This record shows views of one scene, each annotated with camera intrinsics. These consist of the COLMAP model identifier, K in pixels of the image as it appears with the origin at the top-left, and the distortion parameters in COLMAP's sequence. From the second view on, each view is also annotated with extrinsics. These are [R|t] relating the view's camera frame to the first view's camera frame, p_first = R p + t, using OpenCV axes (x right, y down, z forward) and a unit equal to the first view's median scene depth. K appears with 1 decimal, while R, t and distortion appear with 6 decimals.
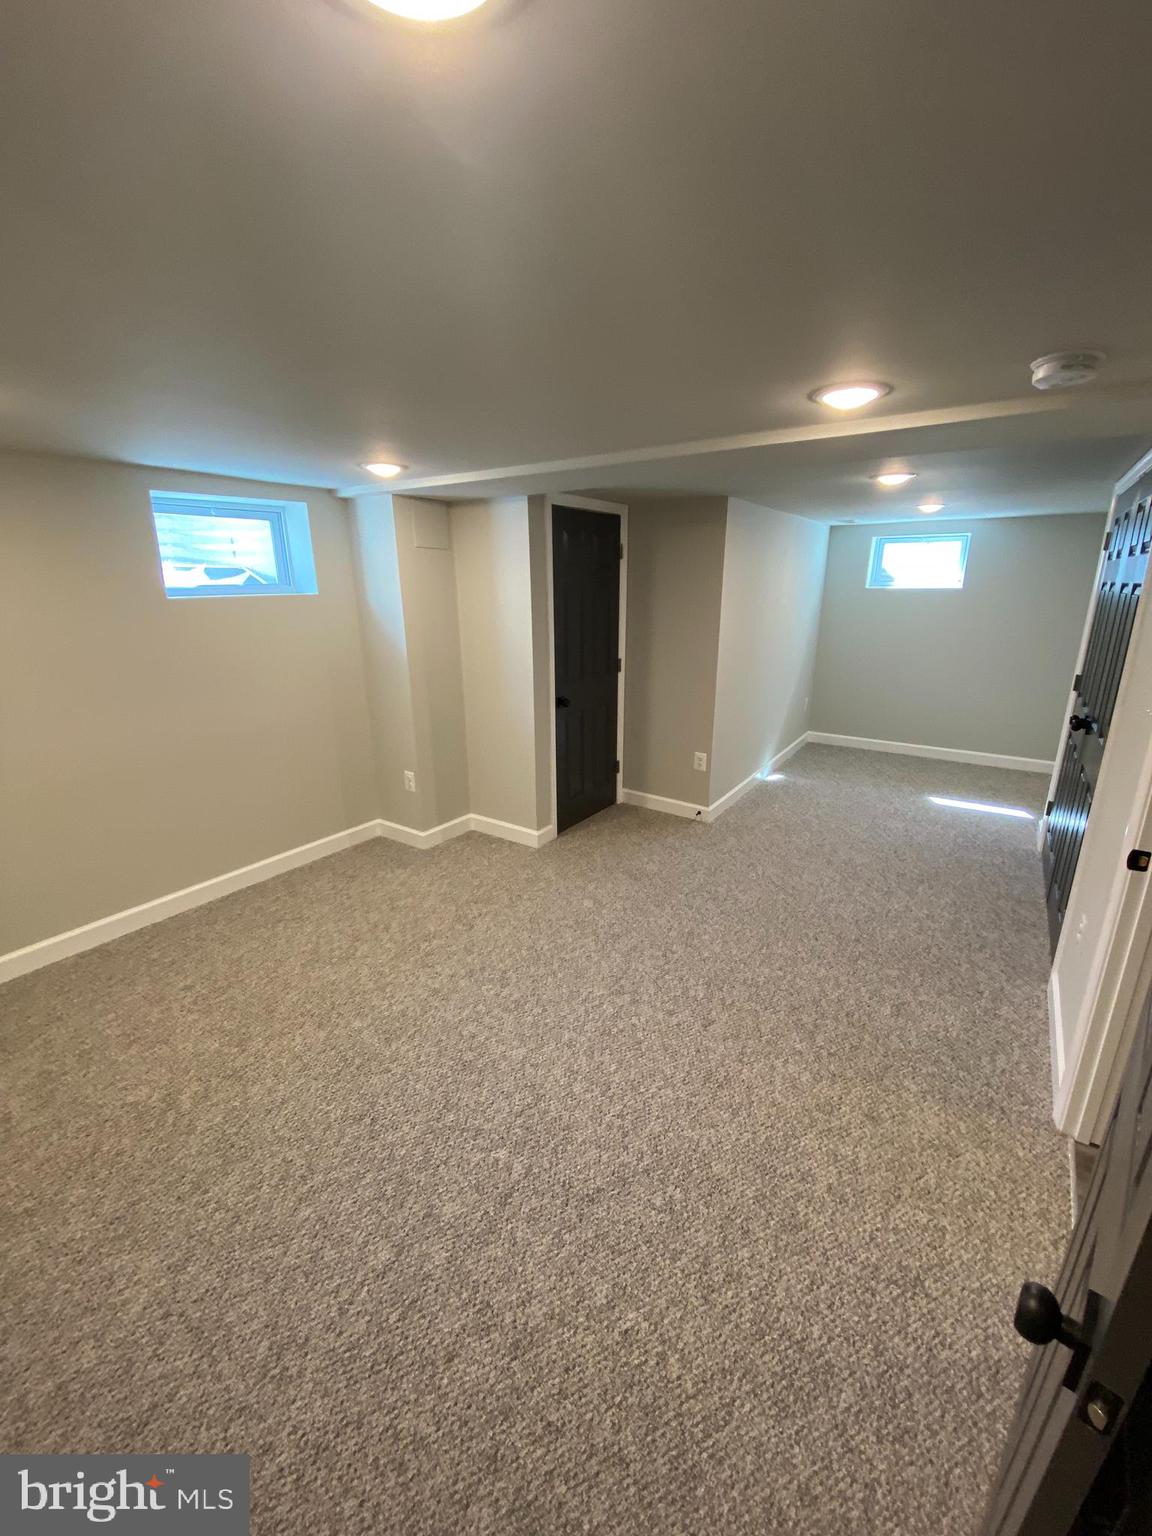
lens RADIAL K [[630.7, 0, 586.6], [0, 630.7, 770.4], [0, 0, 1]] dist [0.001603, -0.011335]
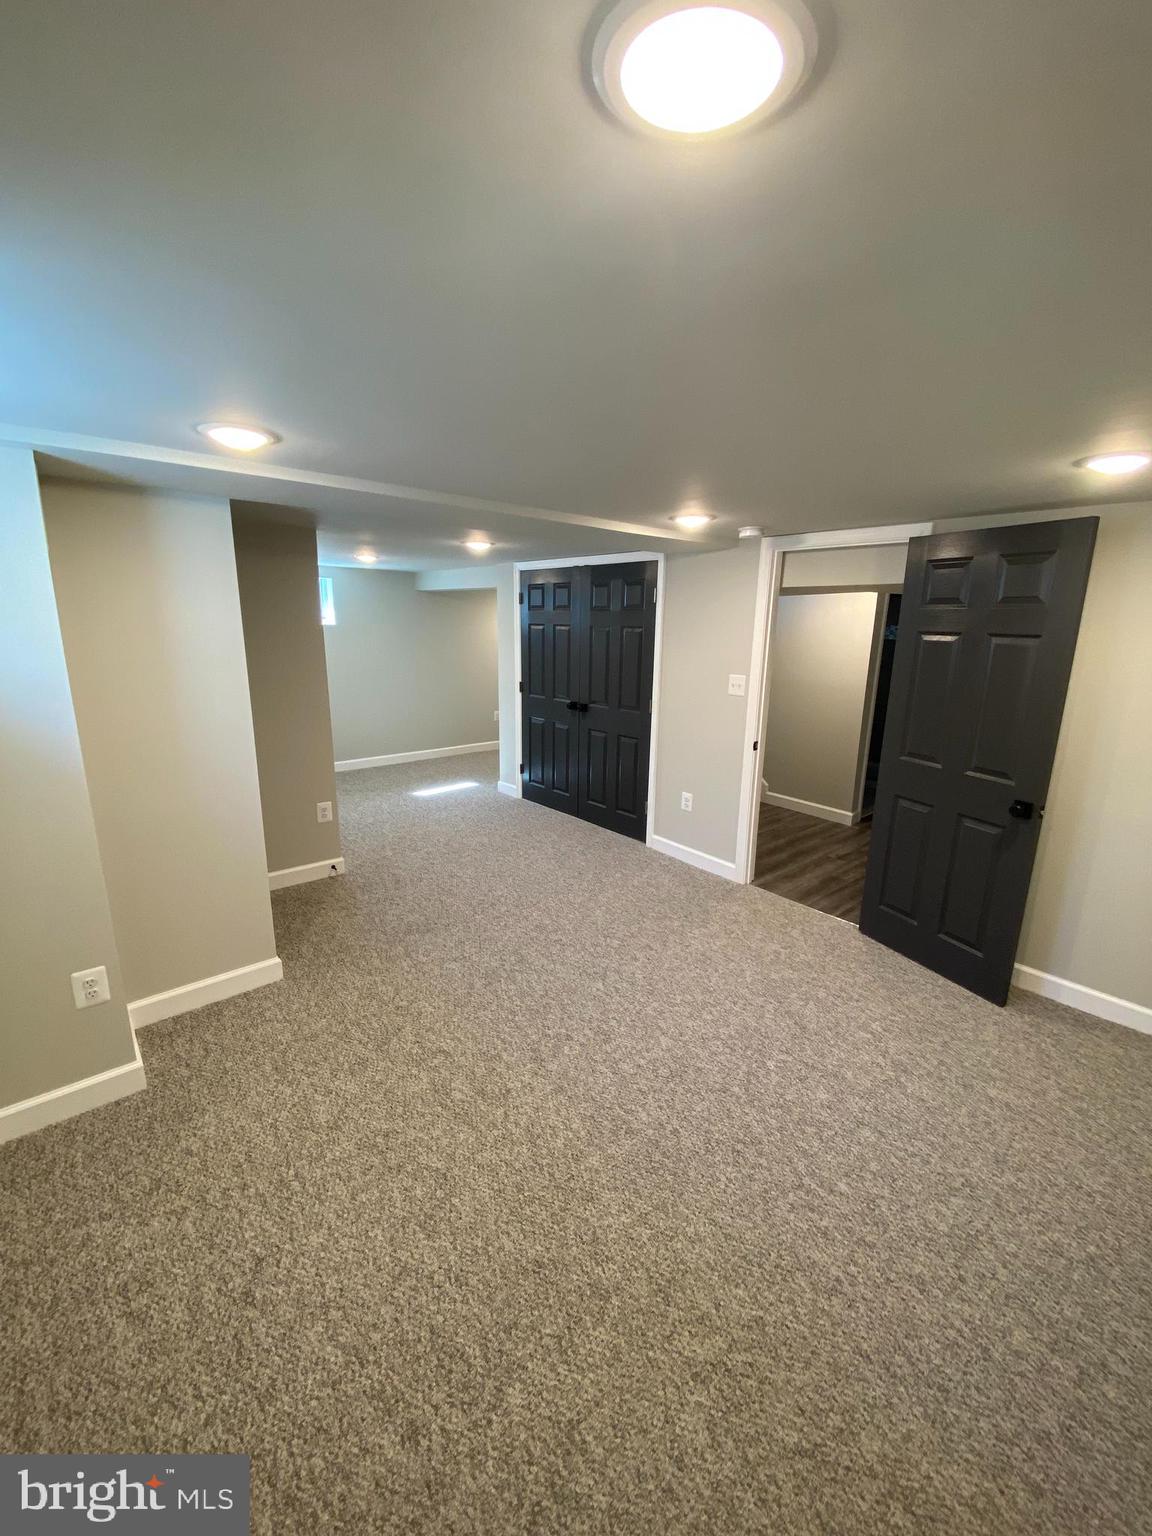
lens RADIAL K [[630.7, 0, 588.5], [0, 630.7, 754.4], [0, 0, 1]] dist [0.001603, -0.011335]
pose [[0.239922, -0.205781, 0.948732, -0.832765], [0.273260, 0.952076, 0.137403, -0.166881], [-0.931540, 0.226285, 0.284656, 0.537027]]
